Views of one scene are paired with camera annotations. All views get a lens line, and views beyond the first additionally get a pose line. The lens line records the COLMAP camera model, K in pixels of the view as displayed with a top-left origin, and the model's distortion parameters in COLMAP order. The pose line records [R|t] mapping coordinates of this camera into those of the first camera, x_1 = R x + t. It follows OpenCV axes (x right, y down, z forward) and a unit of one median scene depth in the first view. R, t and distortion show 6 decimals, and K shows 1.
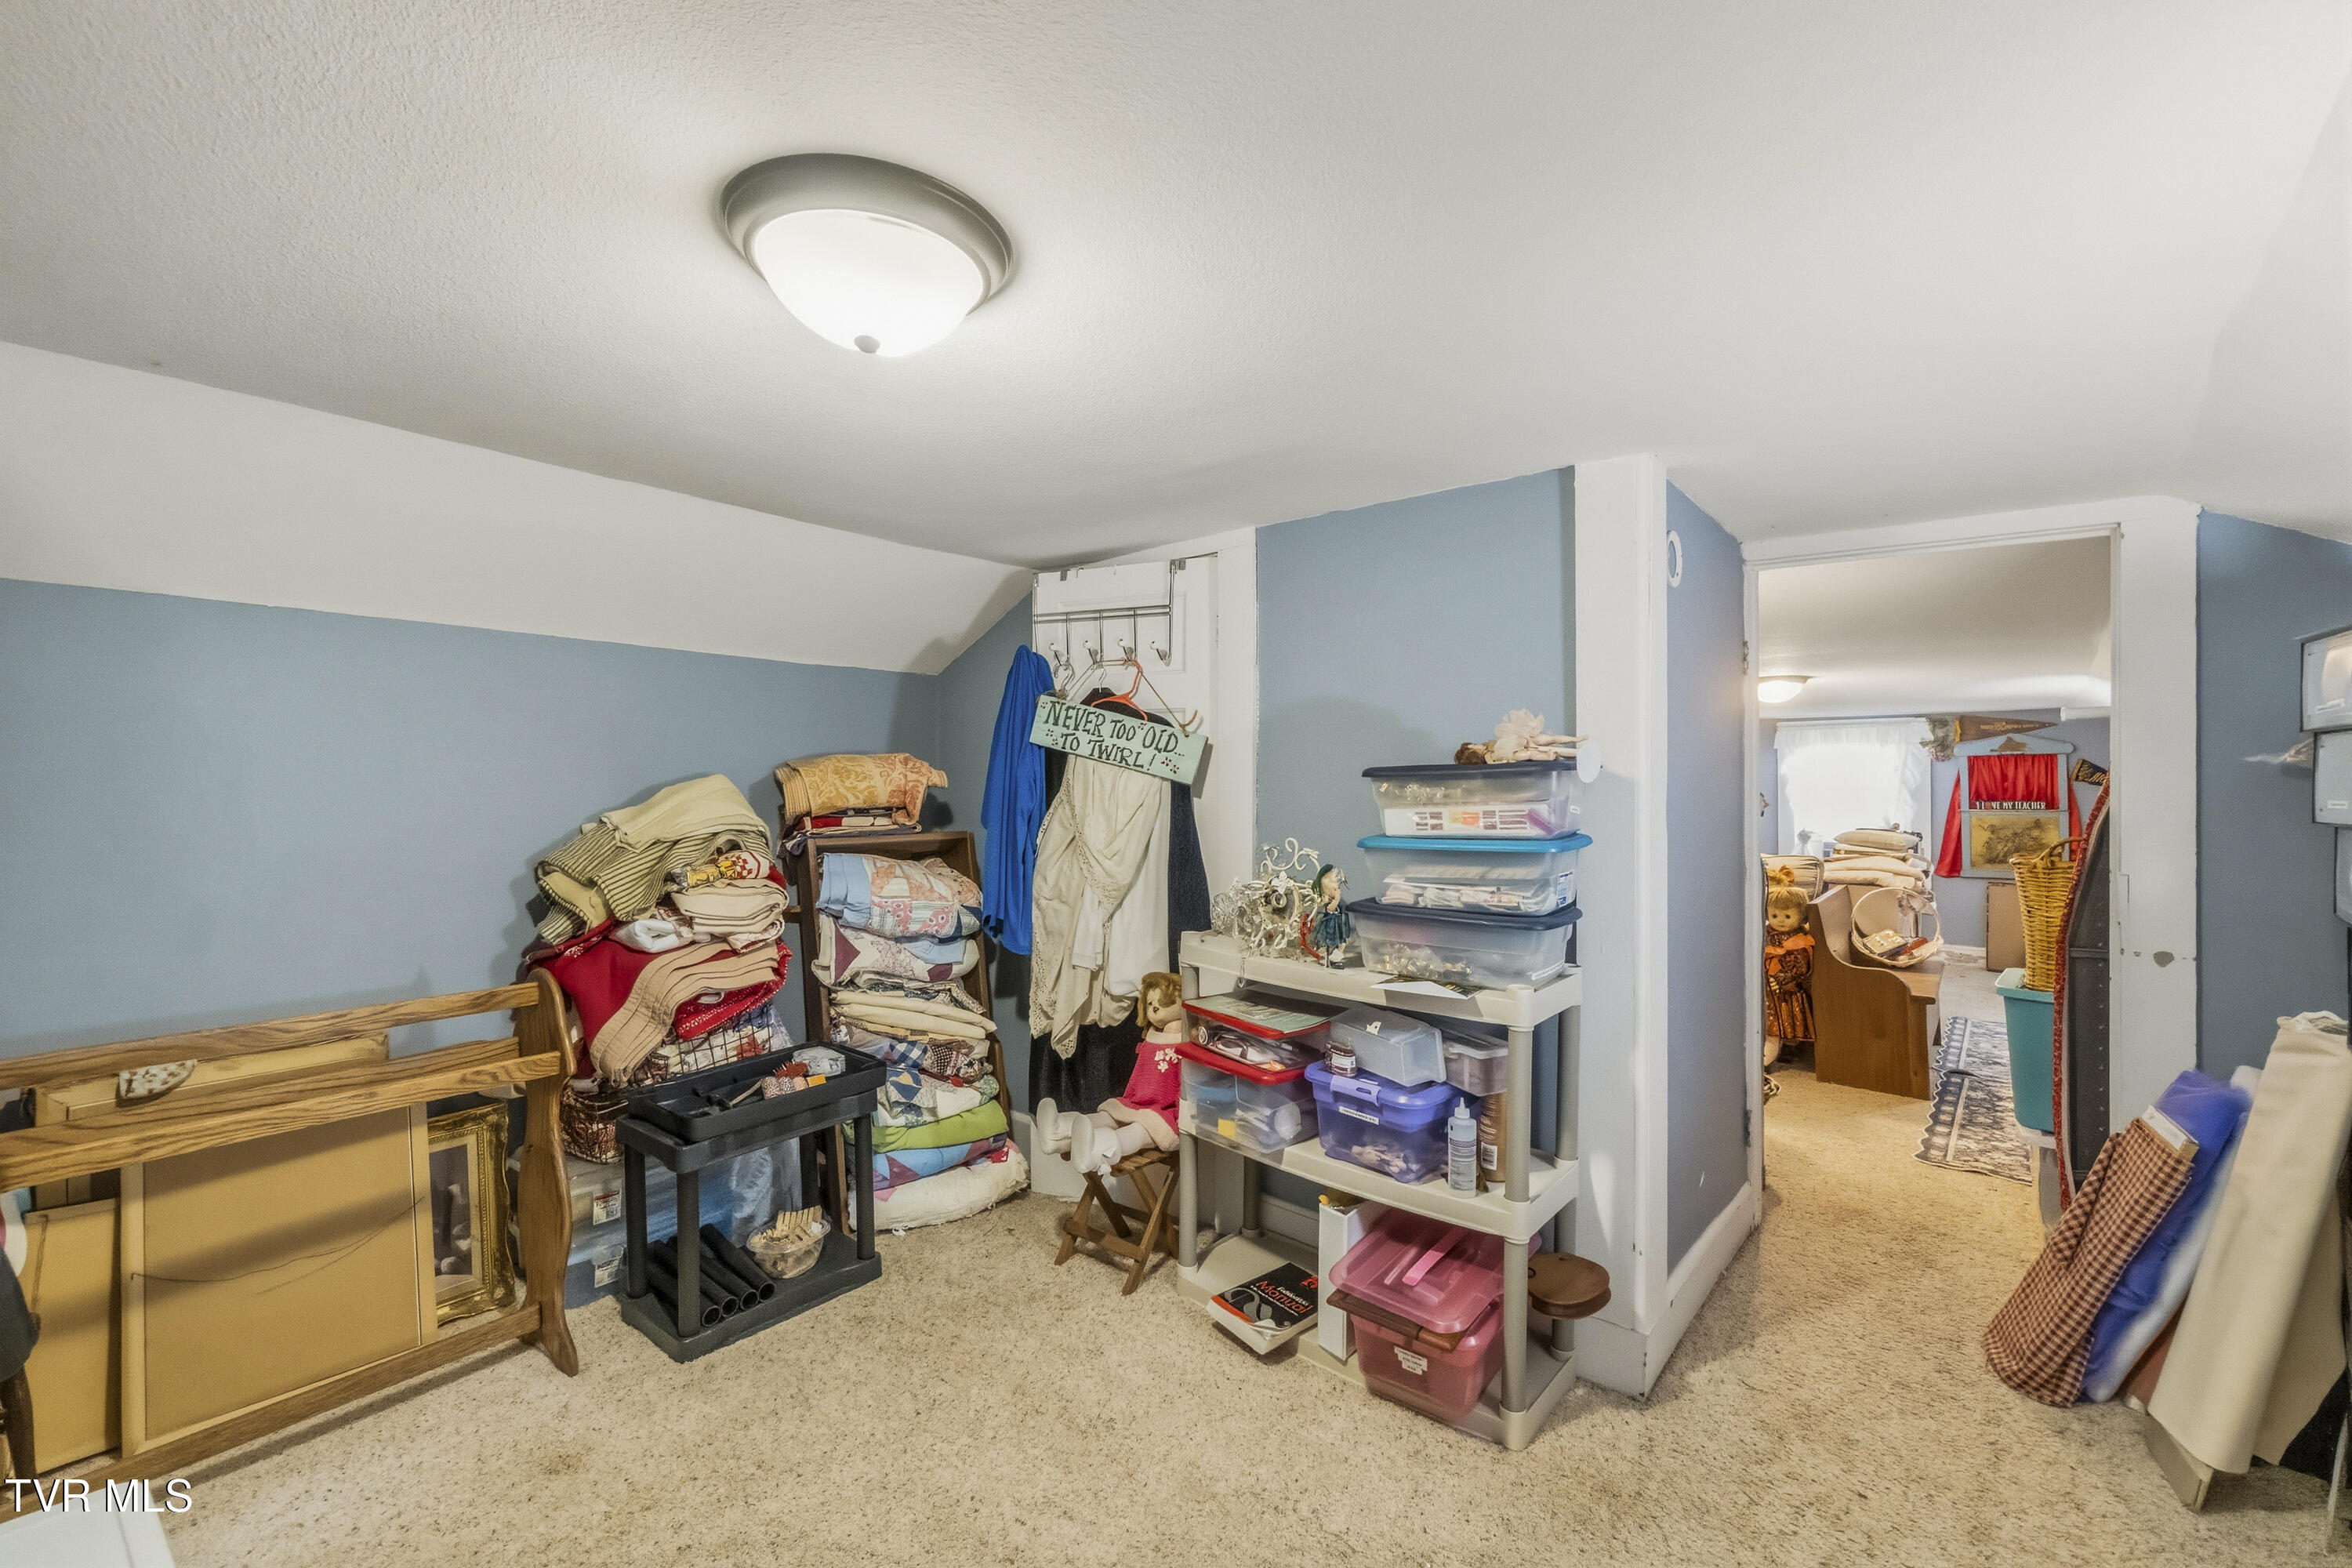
lens RADIAL K [[1025.6, 0, 1157.1], [0, 1025.6, 787.0], [0, 0, 1]] dist [0.000410, 0.000162]
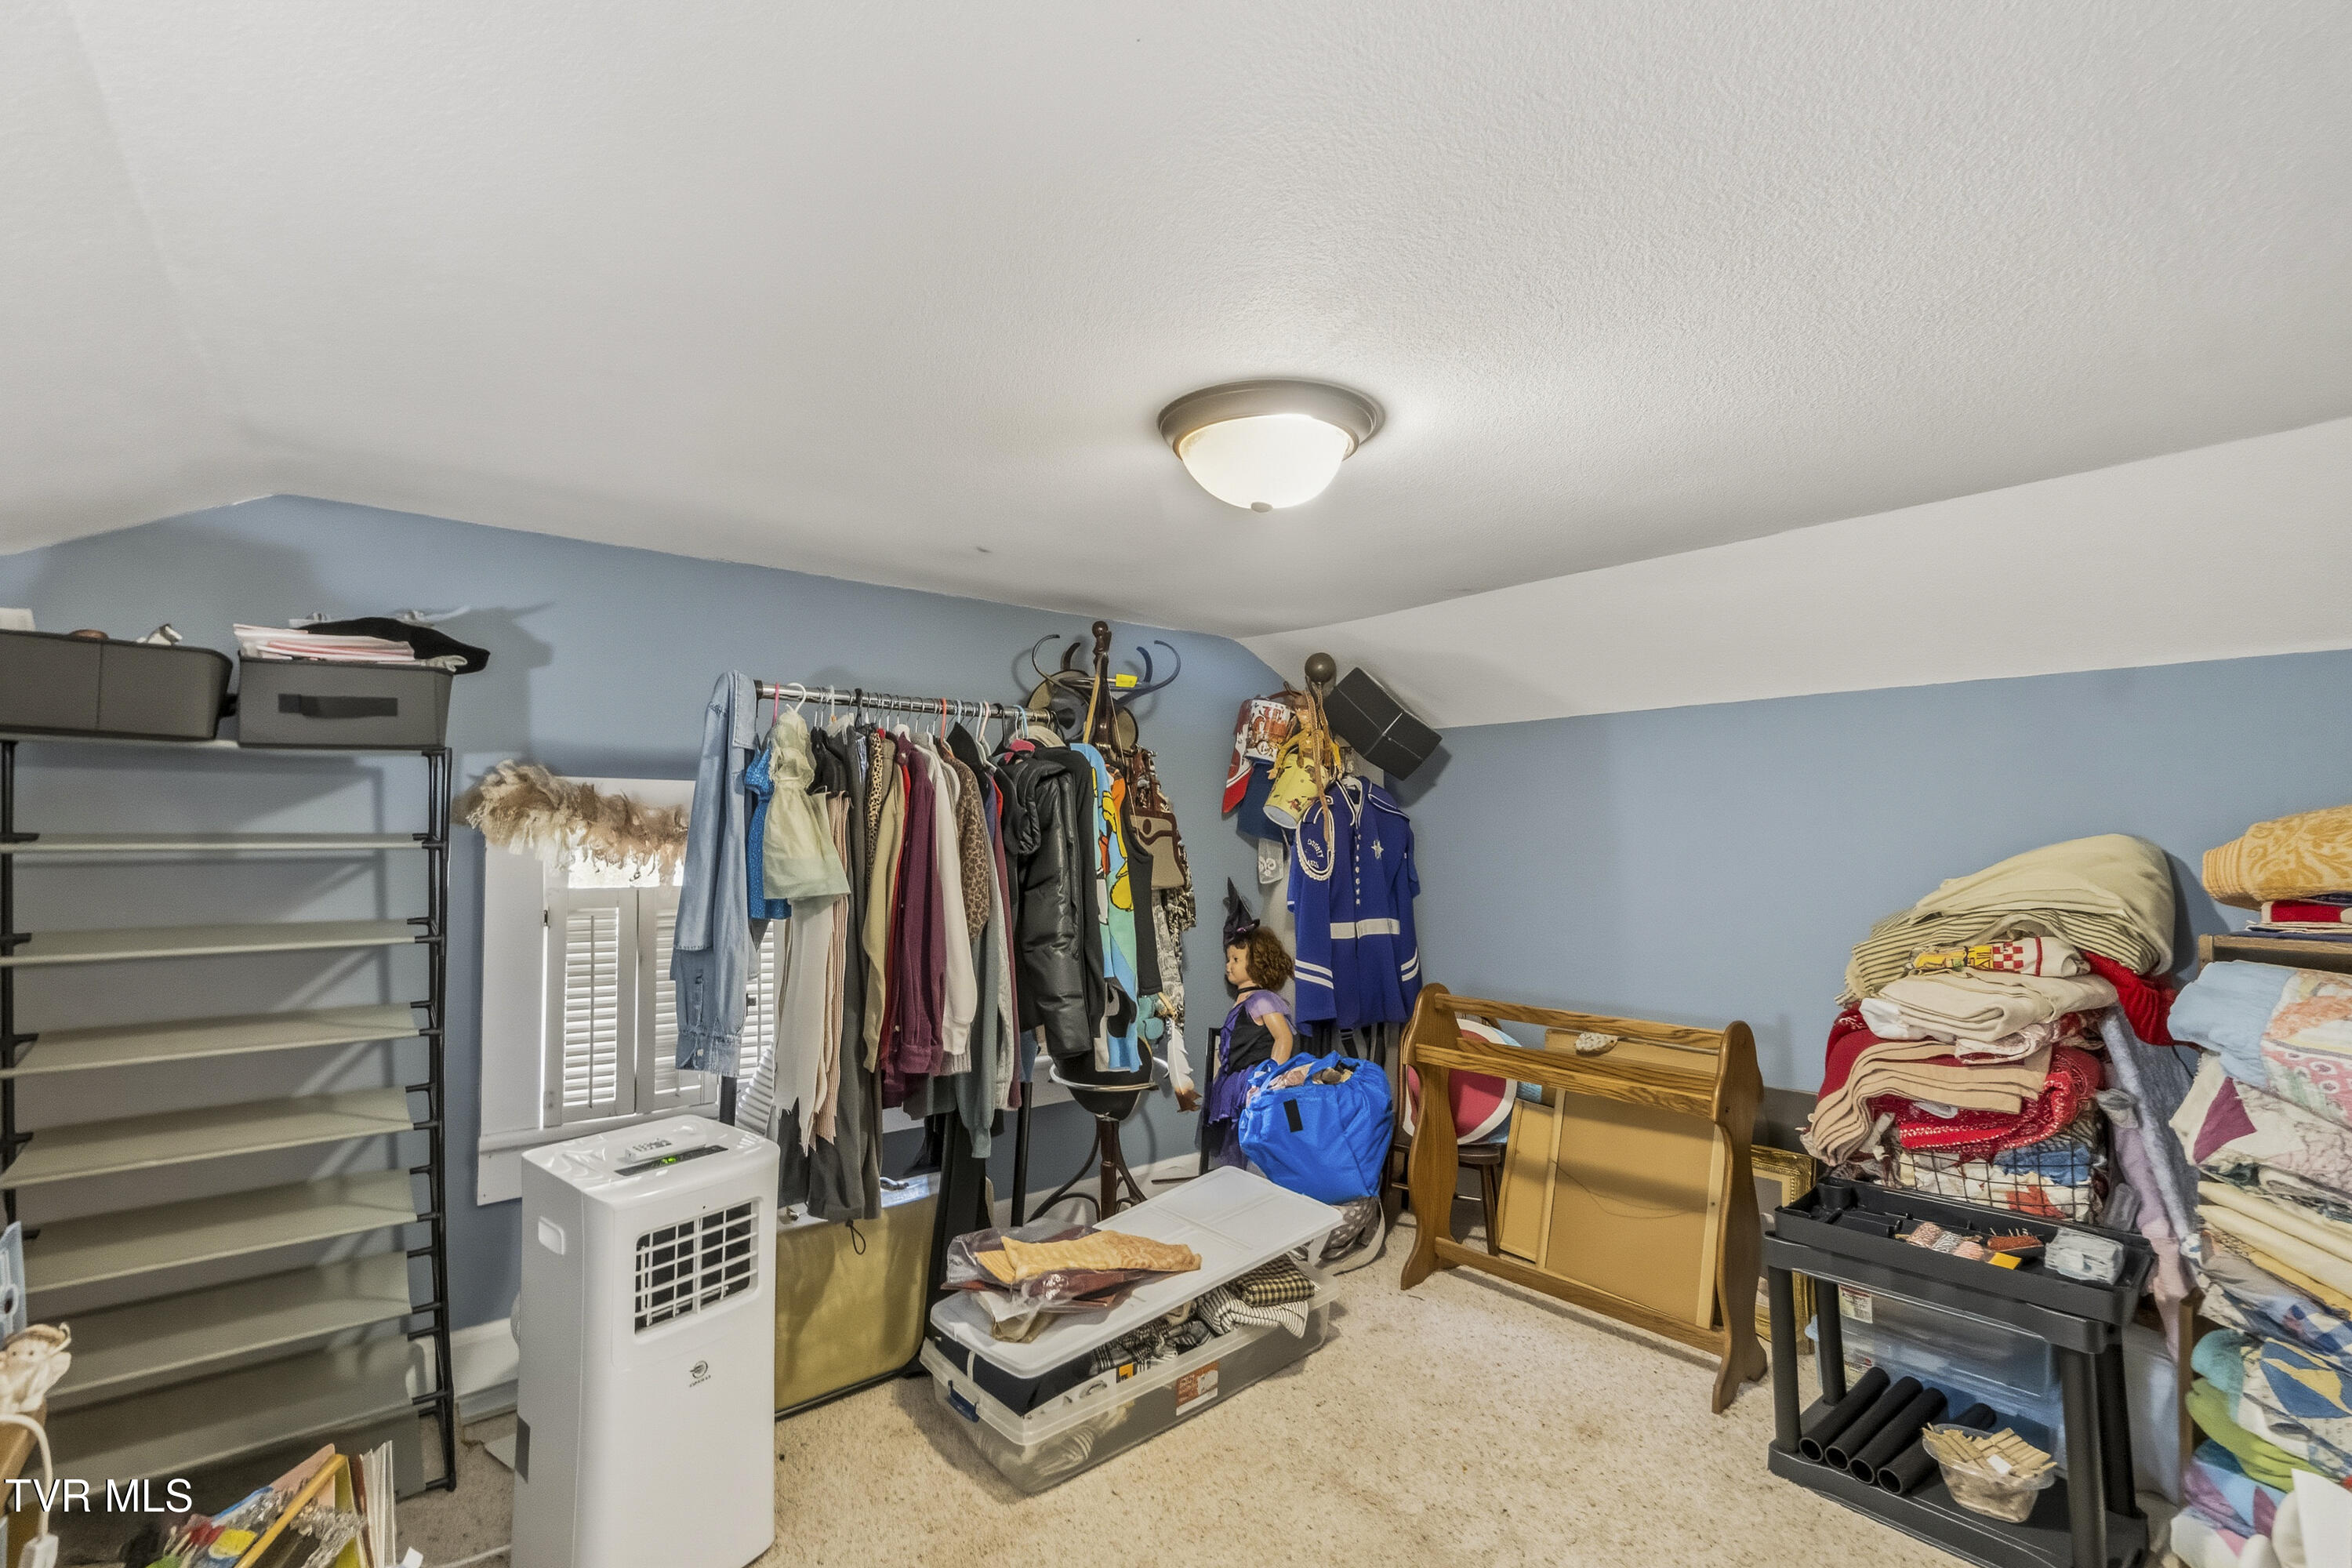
lens RADIAL K [[1023.0, 0, 1168.7], [0, 1023.0, 808.1], [0, 0, 1]] dist [-0.001343, -0.000148]
pose [[-0.203122, -0.023522, -0.978871, 0.484394], [-0.002544, 0.999721, -0.023496, -0.013977], [0.979150, -0.002283, -0.203125, 0.556715]]
